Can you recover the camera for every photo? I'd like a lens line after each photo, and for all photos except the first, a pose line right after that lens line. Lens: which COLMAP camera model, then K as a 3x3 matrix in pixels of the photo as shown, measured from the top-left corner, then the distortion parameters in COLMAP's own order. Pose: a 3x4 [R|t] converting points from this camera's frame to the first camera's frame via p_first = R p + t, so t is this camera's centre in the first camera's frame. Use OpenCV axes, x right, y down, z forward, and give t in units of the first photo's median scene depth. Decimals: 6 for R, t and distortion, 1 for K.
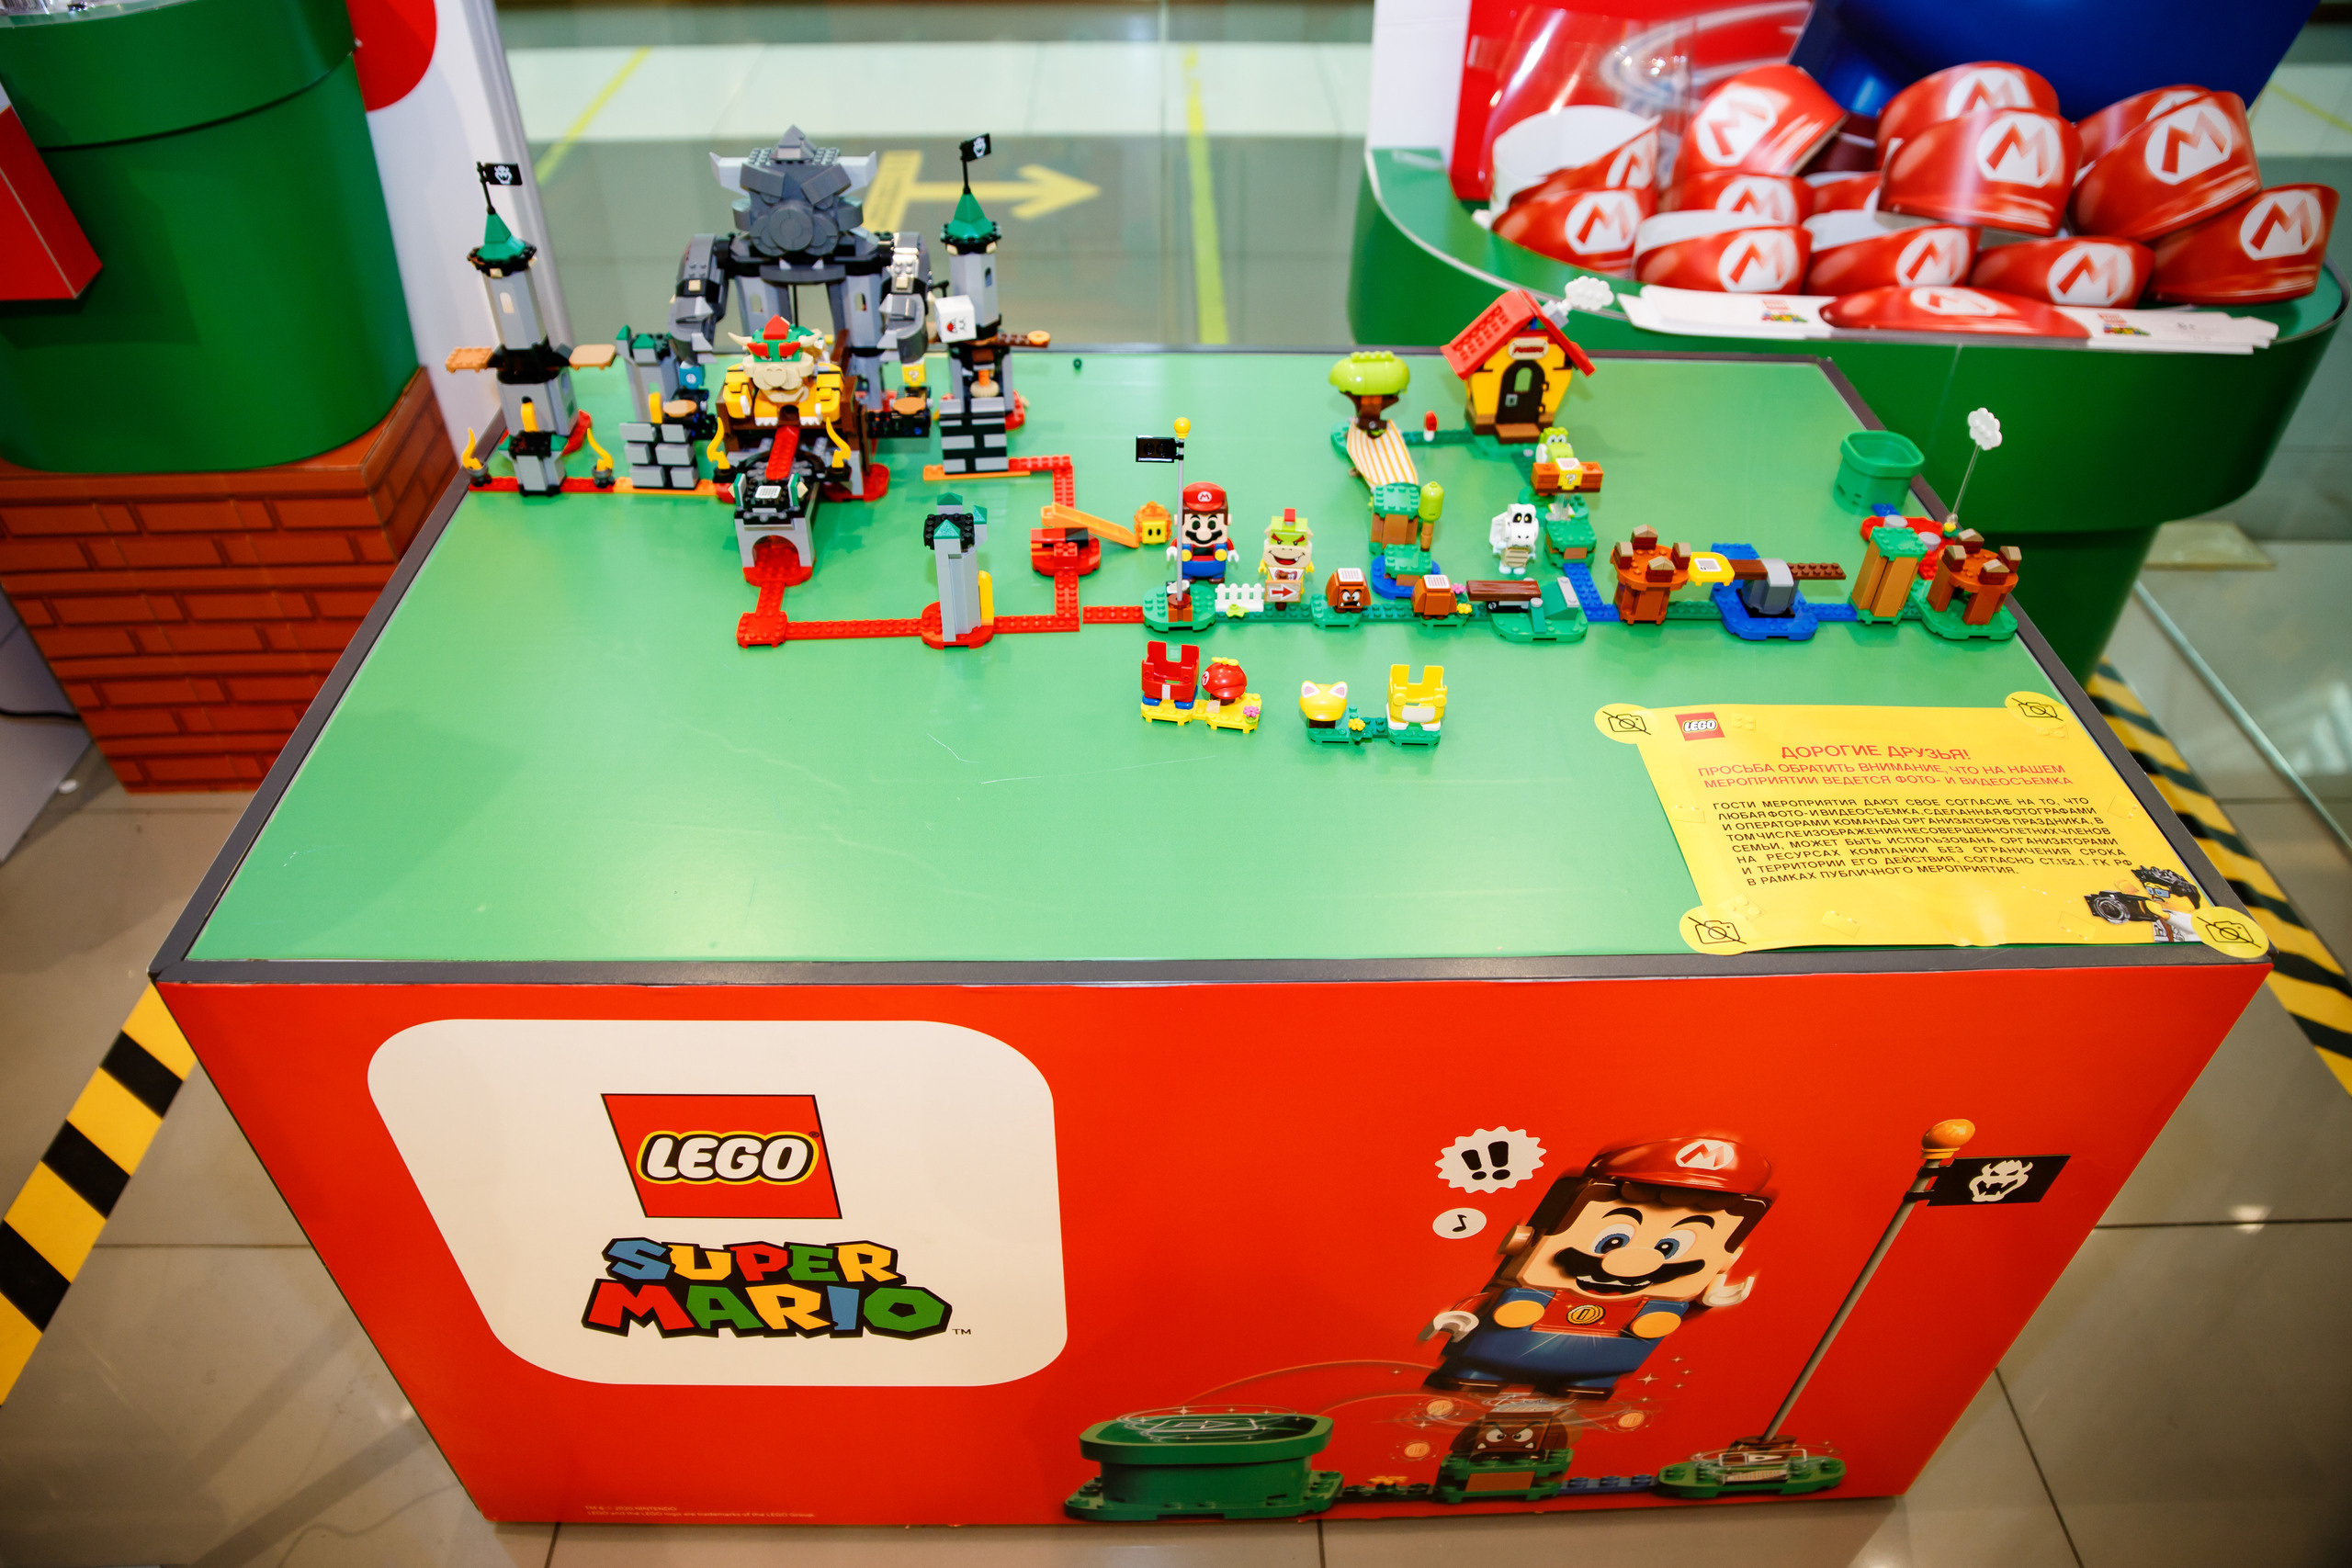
lens RADIAL K [[1604.9, 0, 1176.0], [0, 1604.9, 784.0], [0, 0, 1]] dist [-0.132891, 0.086806]
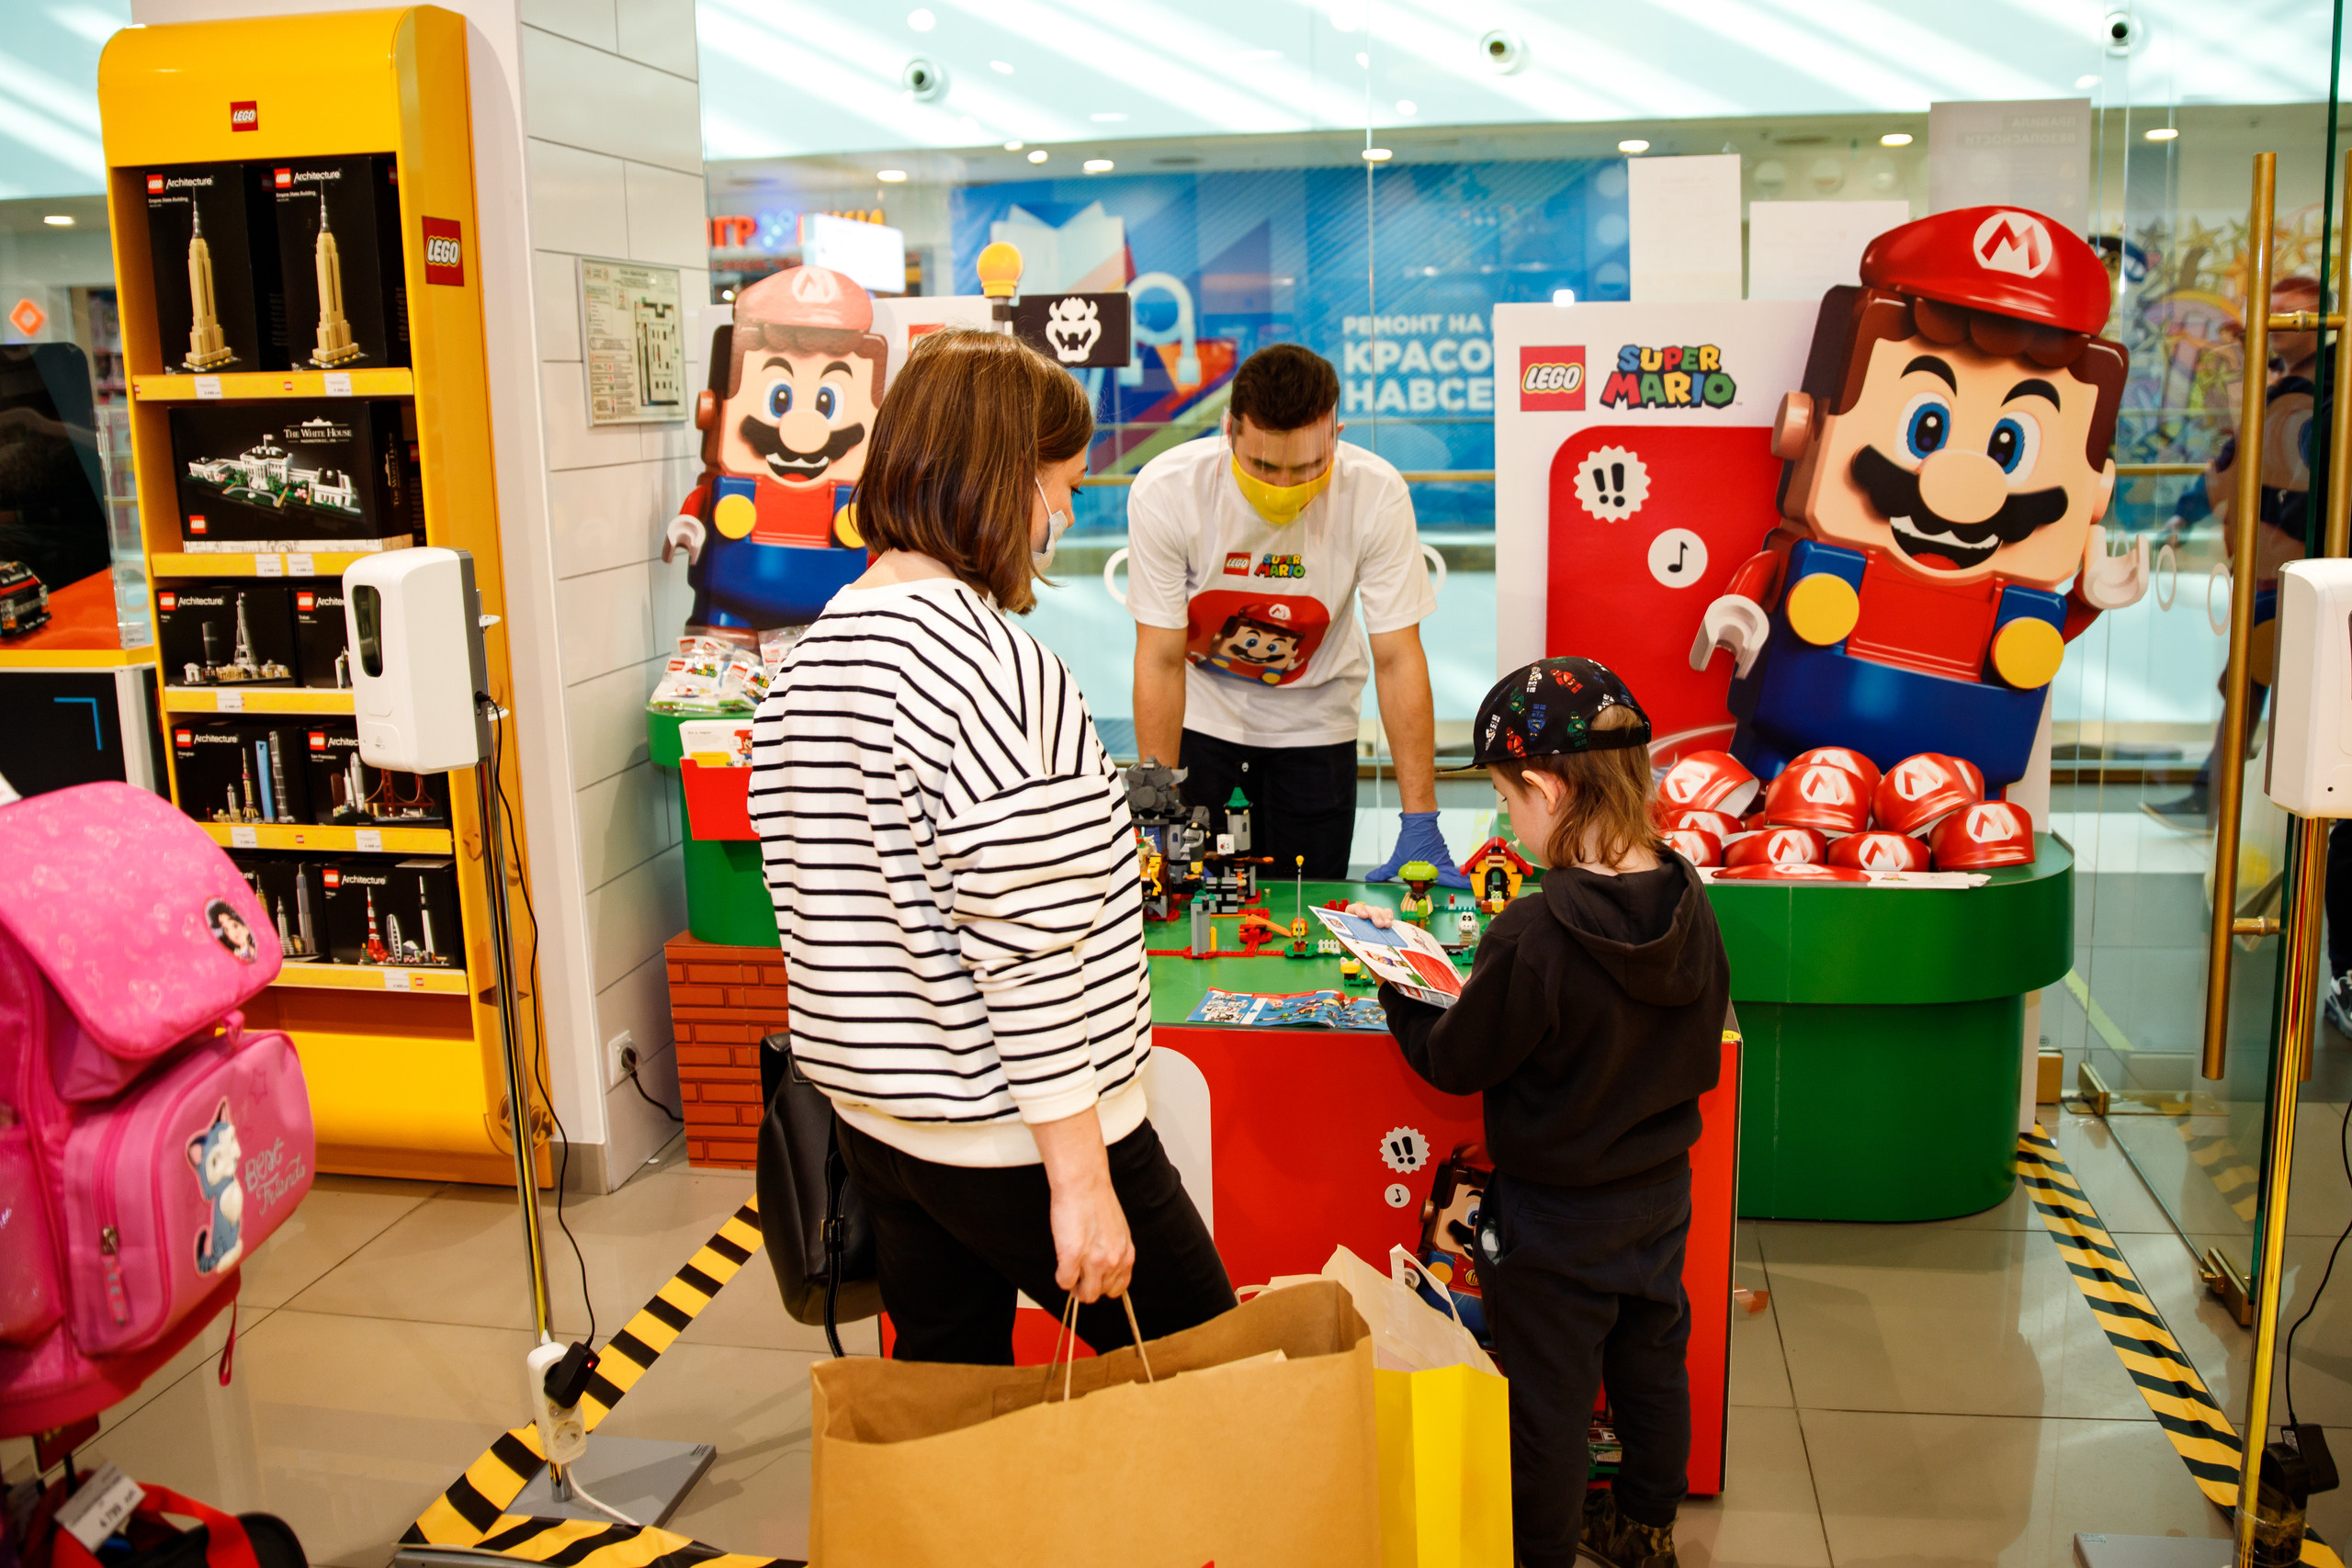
lens RADIAL K [[1869.5, 0, 1303.0], [0, 1869.5, 679.8], [0, 0, 1]] dist [-0.140167, 0.105263]
pose [[0.987637, -0.002611, -0.156734, 0.362185], [-0.079483, 0.853454, -0.515072, 0.793339], [0.135111, 0.521162, 0.842695, -1.189066]]
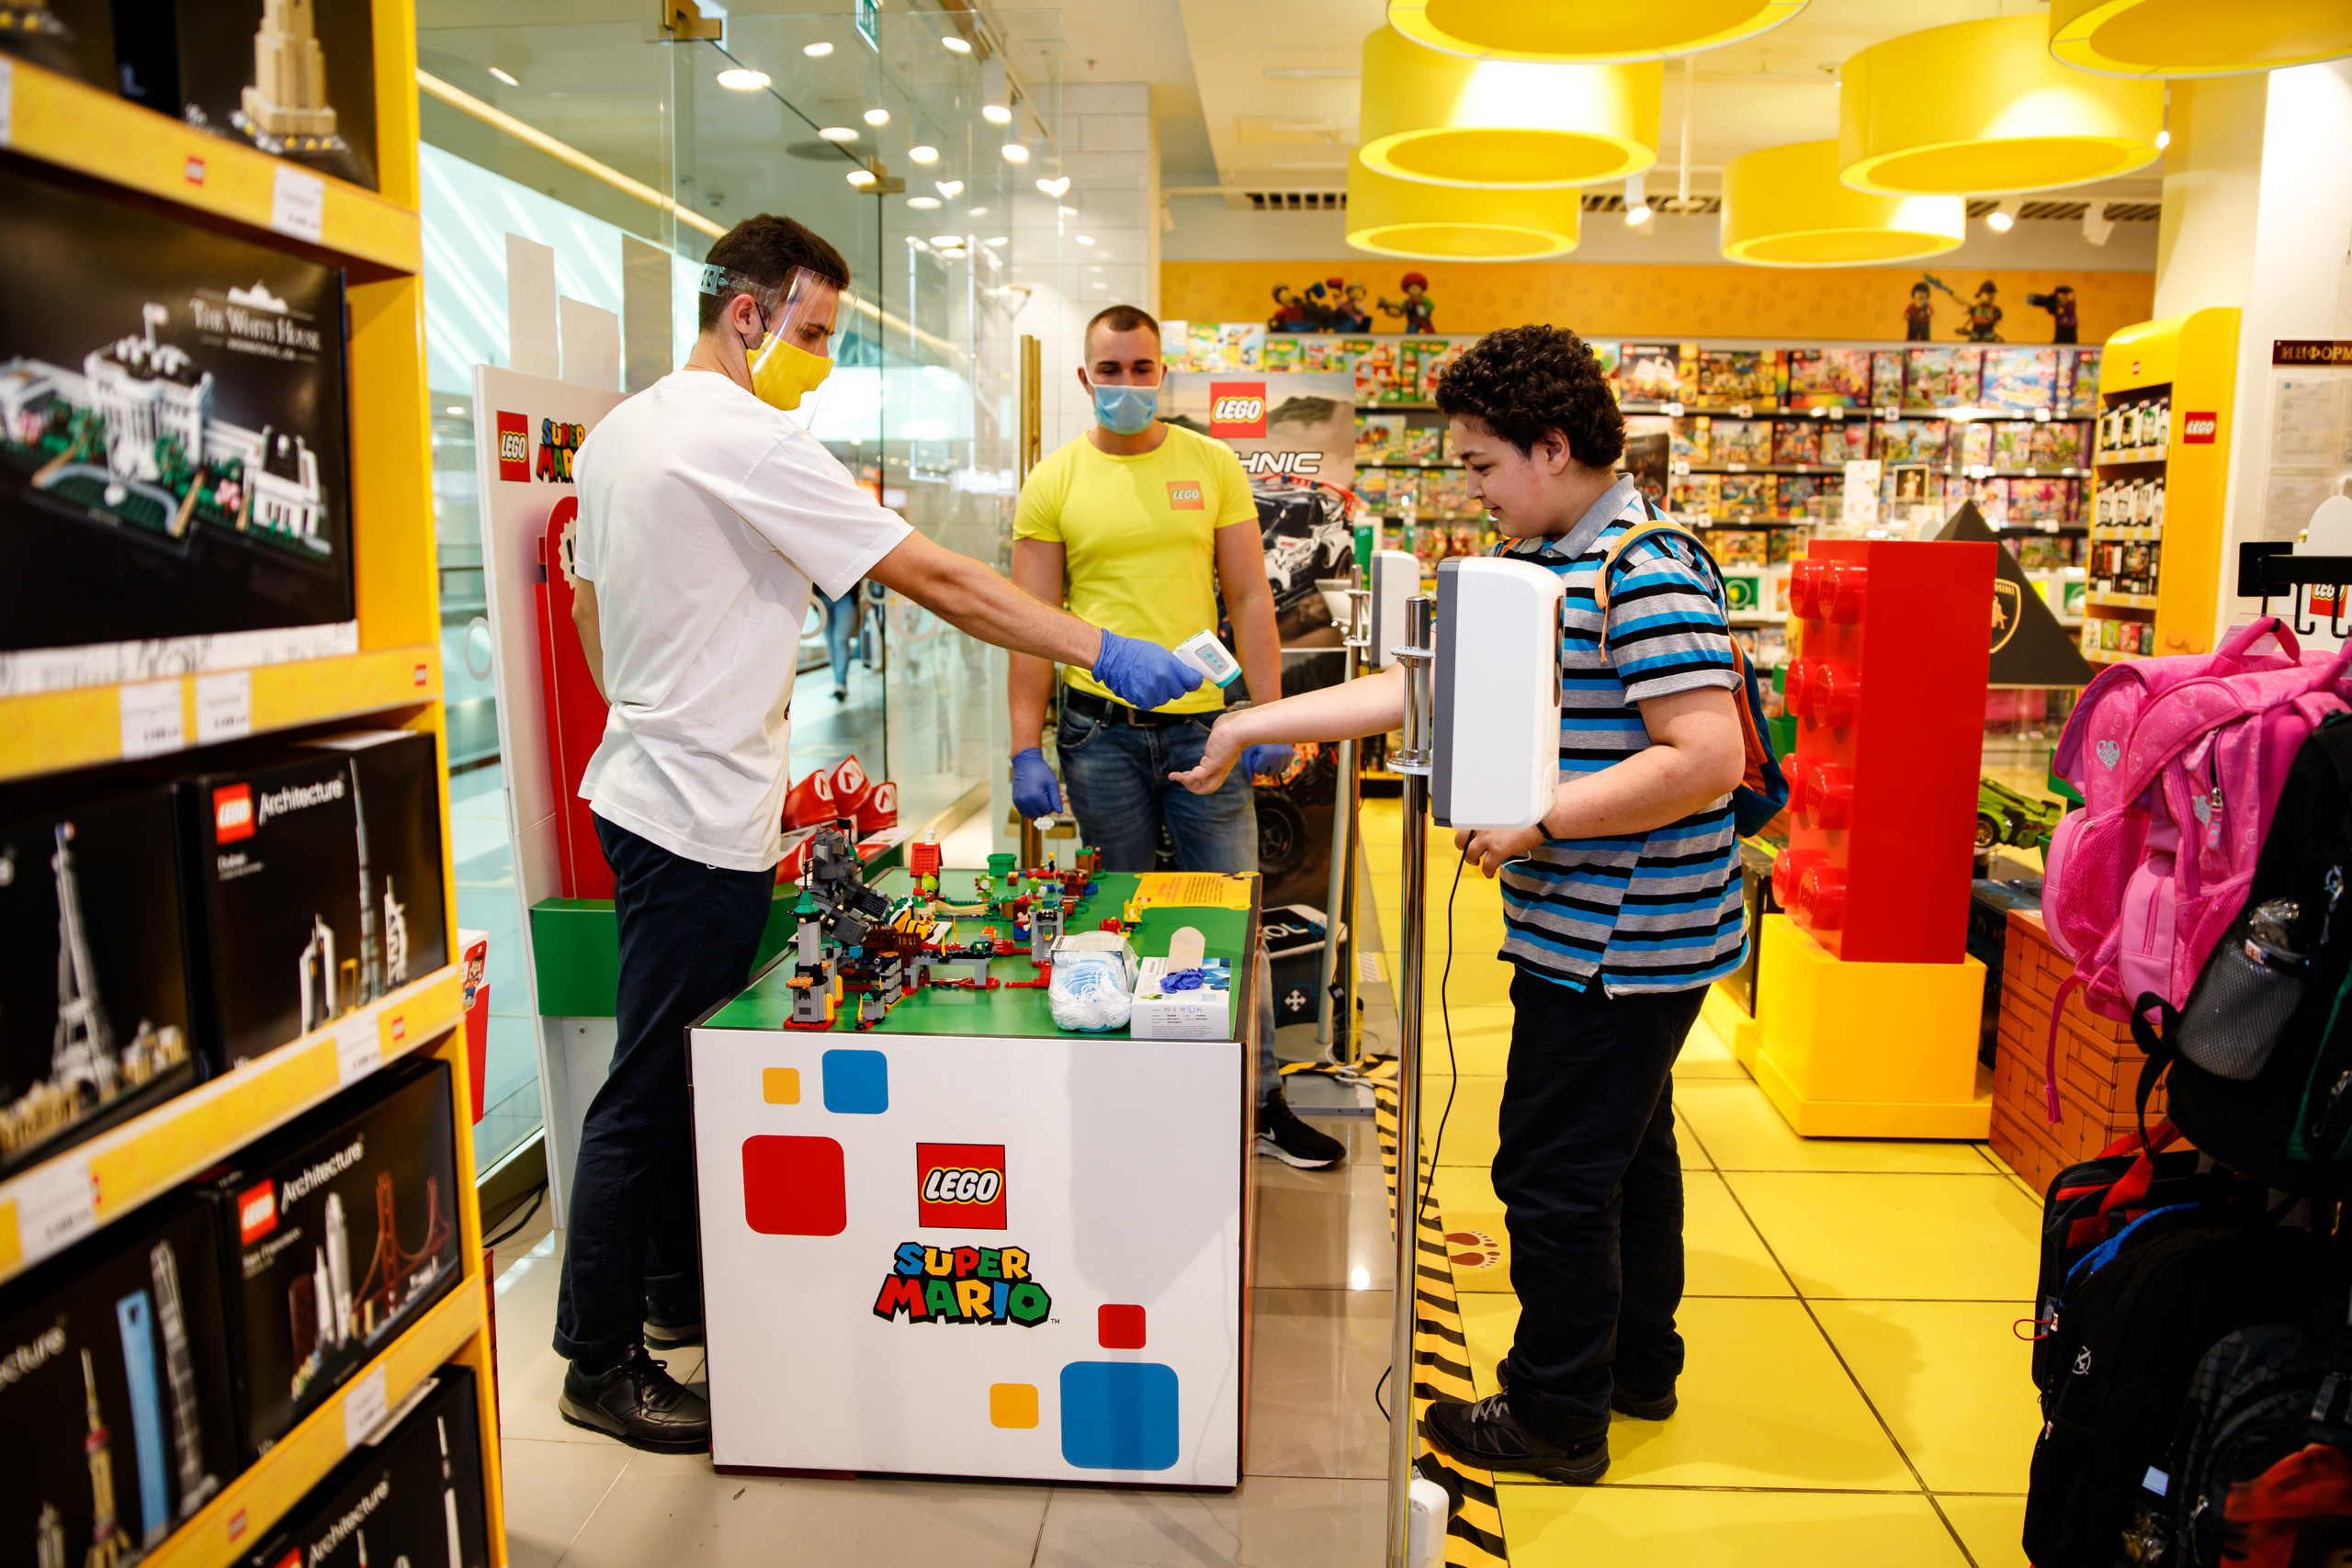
lens RADIAL K [[1688.0, 0, 1187.3], [0, 1688.0, 783.4], [0, 0, 1]] dist [-0.133296, 0.094552]
pose [[0.078965, -0.154526, 0.984828, -2.229357], [0.645671, 0.760620, 0.067576, -0.295985], [-0.759522, 0.630539, 0.159835, 0.262661]]
